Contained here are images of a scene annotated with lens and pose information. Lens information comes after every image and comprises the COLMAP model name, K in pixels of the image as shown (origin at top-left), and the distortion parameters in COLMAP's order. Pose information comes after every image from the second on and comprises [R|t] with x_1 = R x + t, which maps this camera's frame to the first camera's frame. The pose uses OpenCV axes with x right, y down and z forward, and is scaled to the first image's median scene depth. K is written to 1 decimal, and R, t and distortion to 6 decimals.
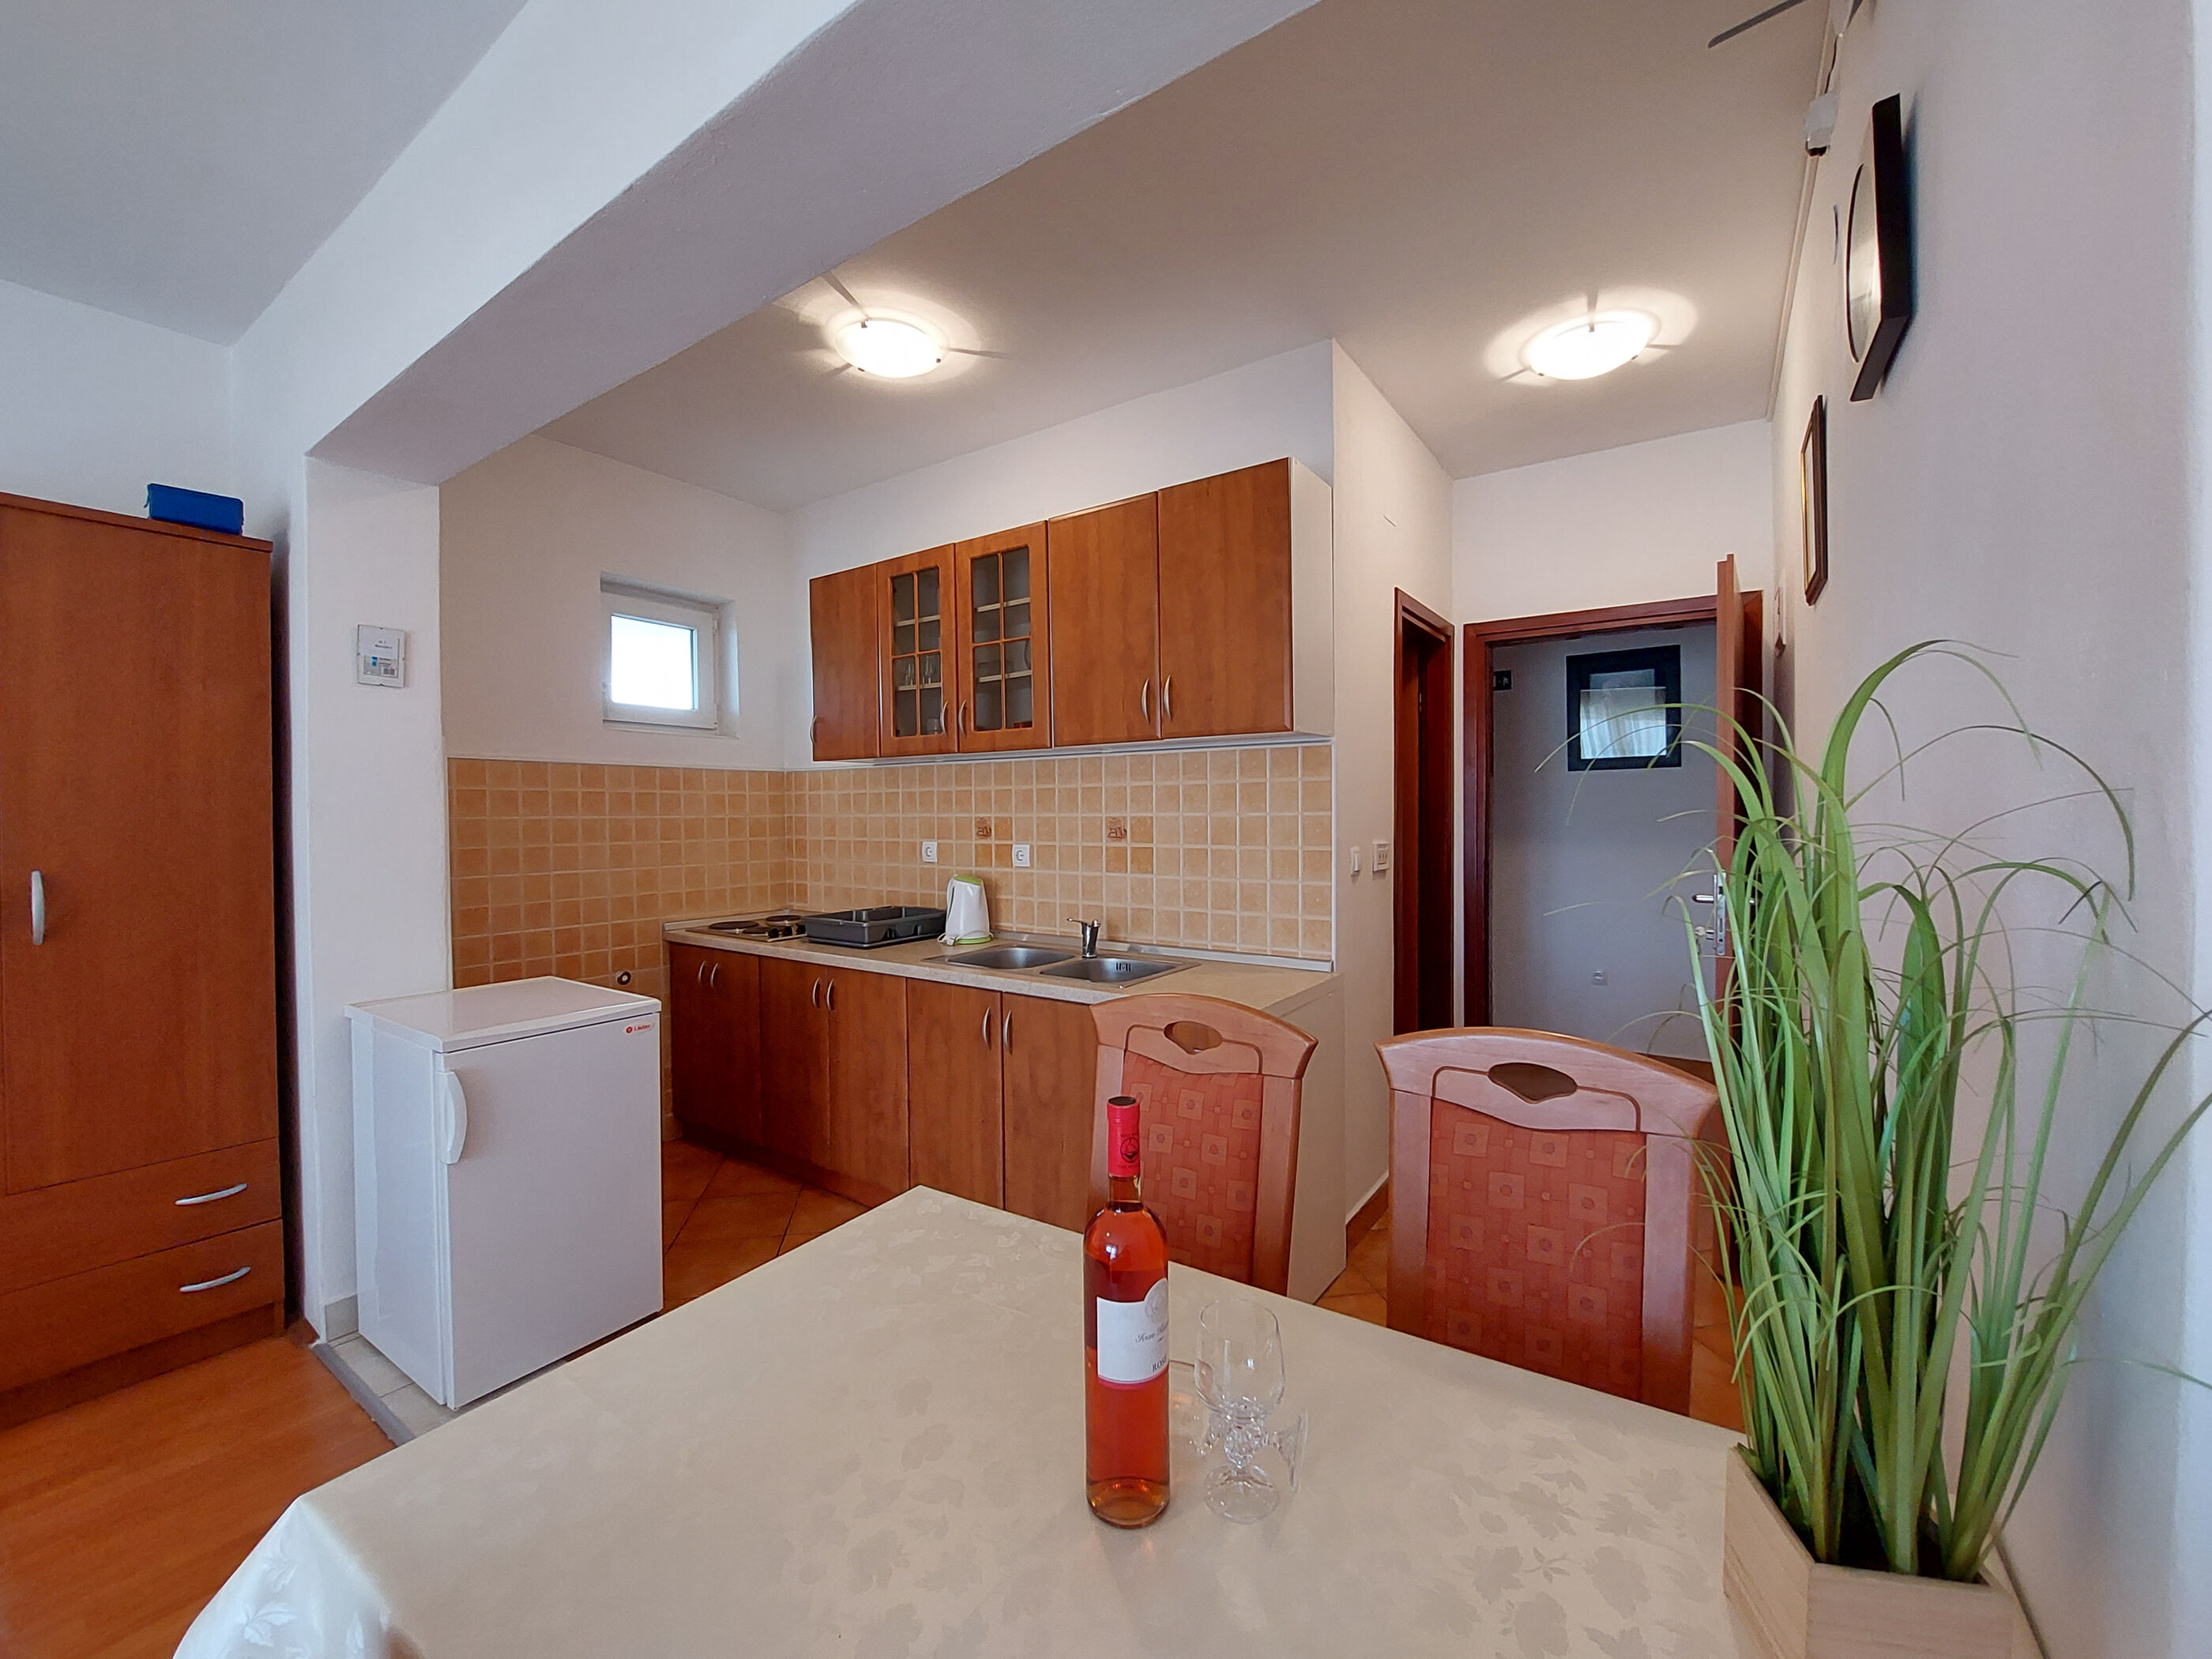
lens RADIAL K [[886.1, 0, 1097.6], [0, 886.1, 825.3], [0, 0, 1]] dist [-0.017997, 0.000512]
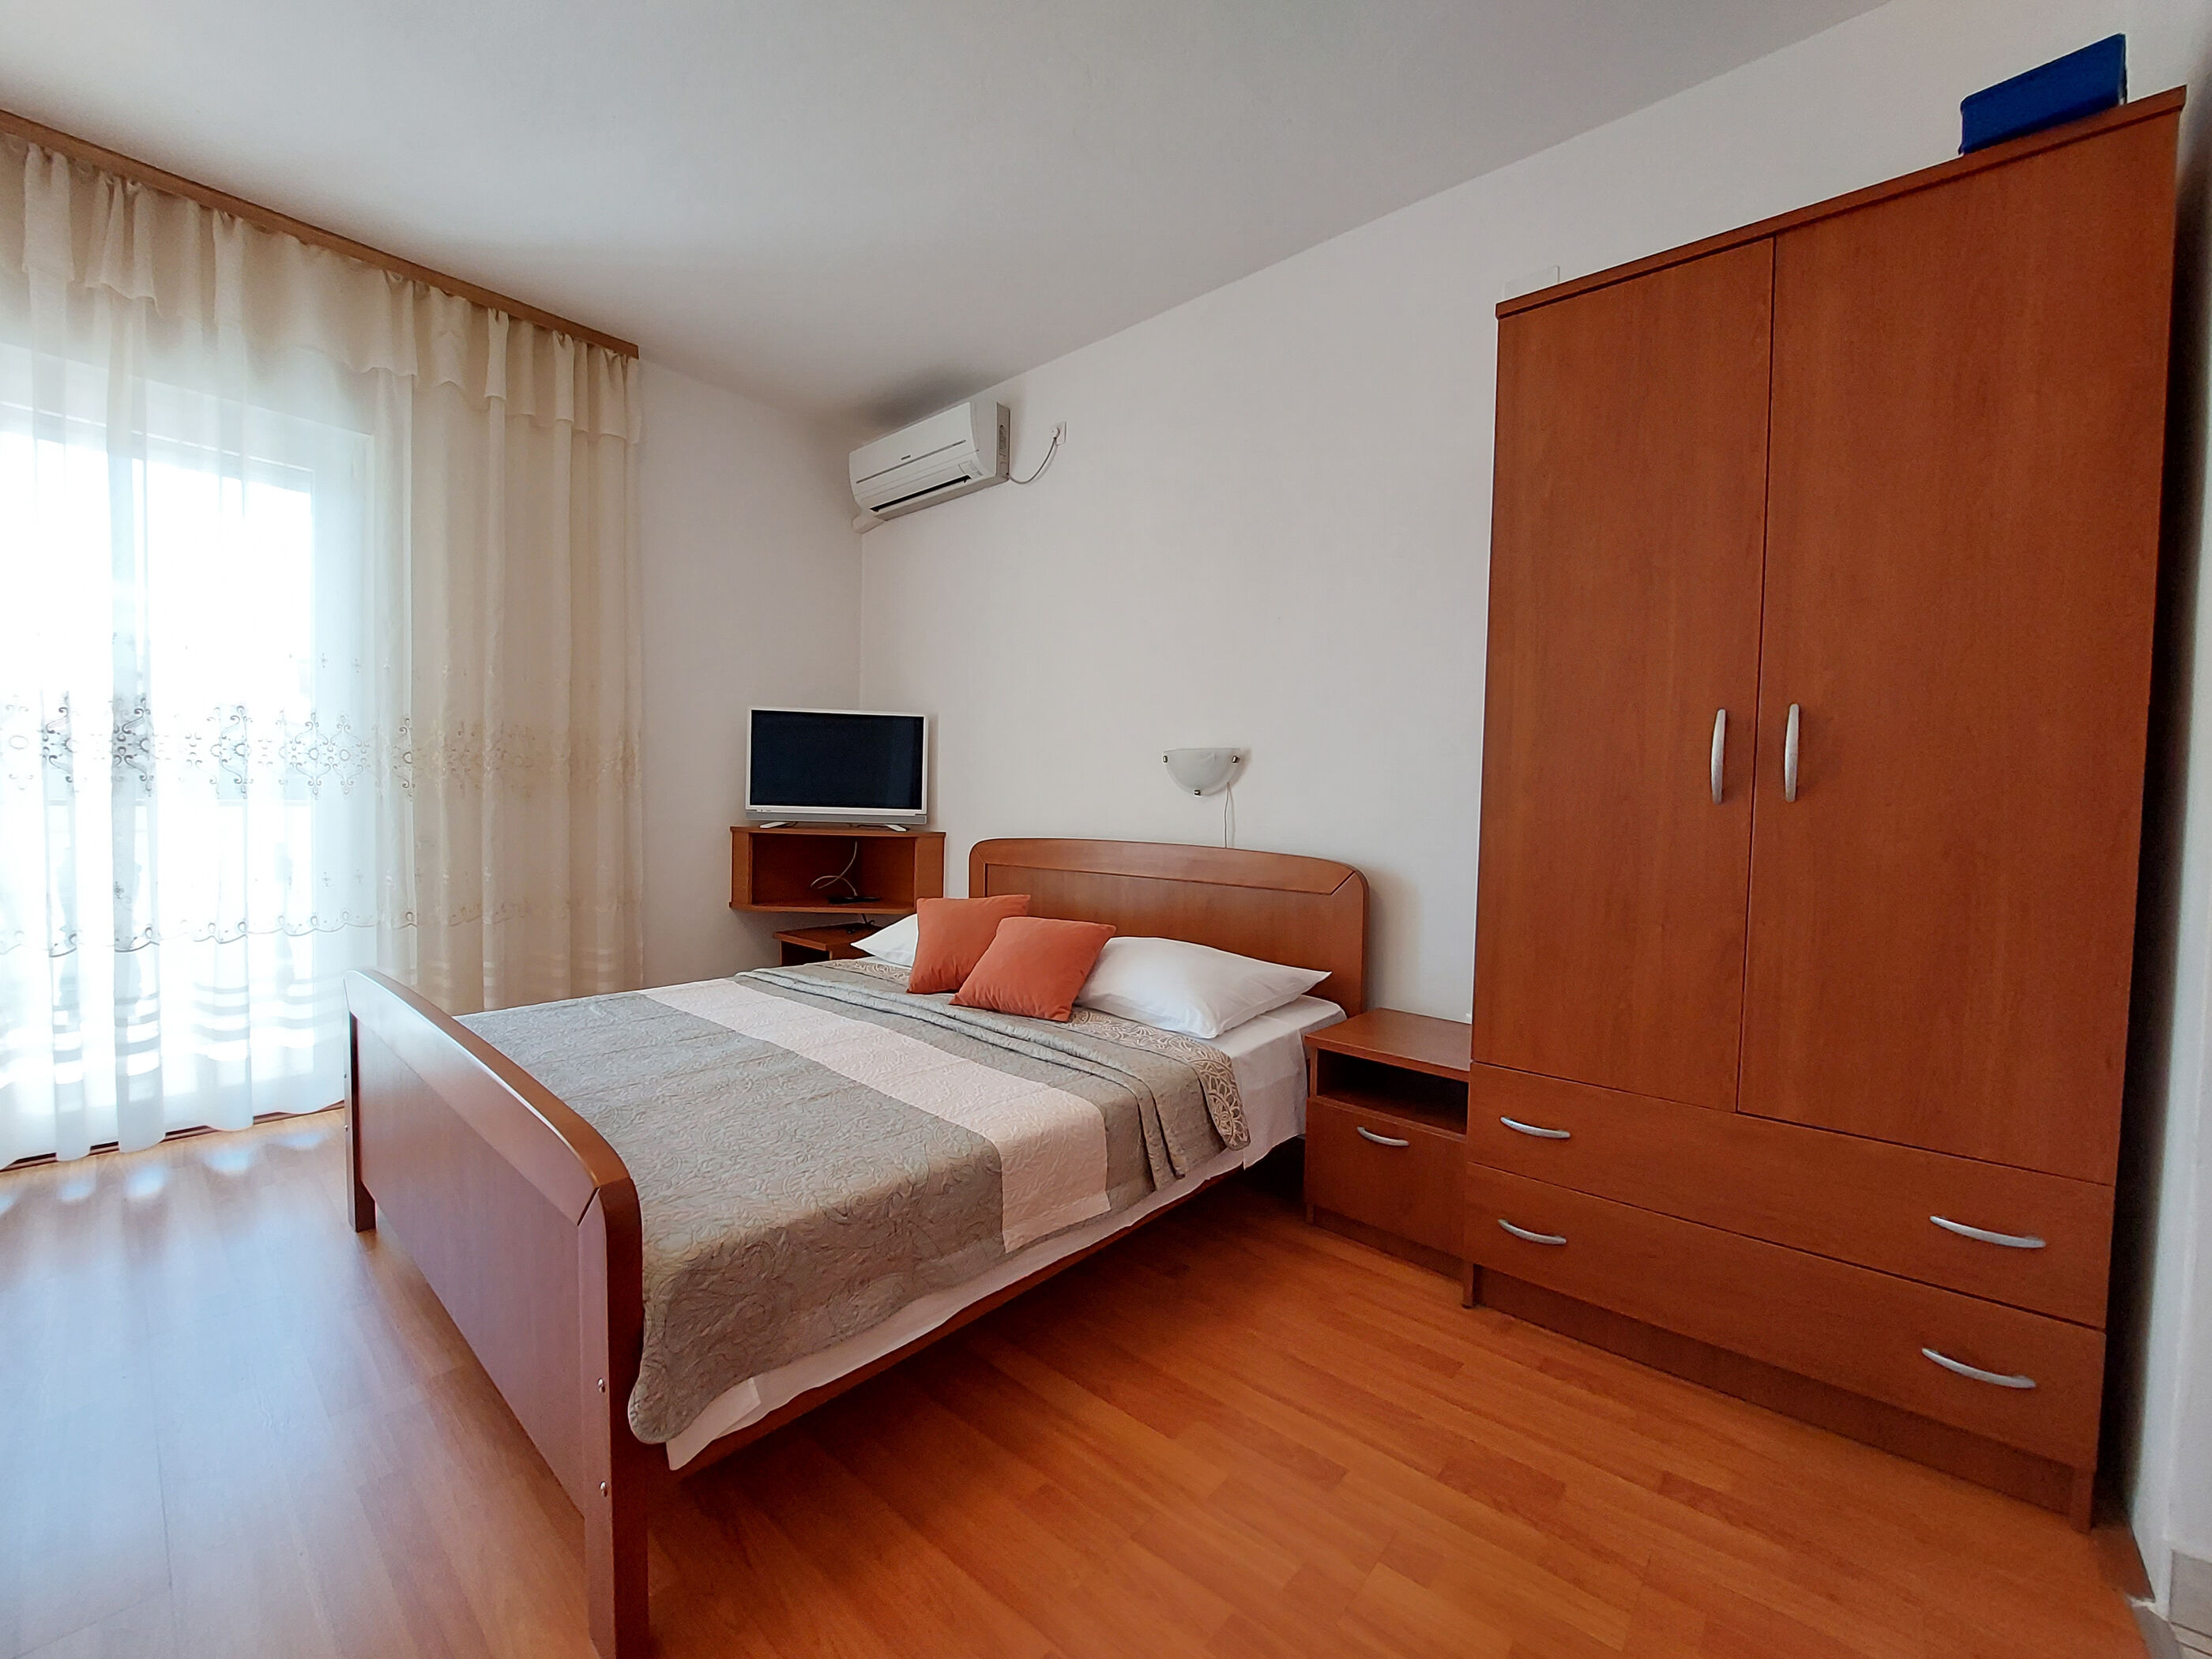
lens RADIAL K [[880.8, 0, 1114.4], [0, 880.8, 831.8], [0, 0, 1]] dist [-0.016048, -0.000278]
pose [[-0.088974, 0.037670, -0.995321, -0.281802], [-0.030392, 0.998717, 0.040515, 0.104892], [0.995570, 0.033854, -0.087715, 0.328240]]
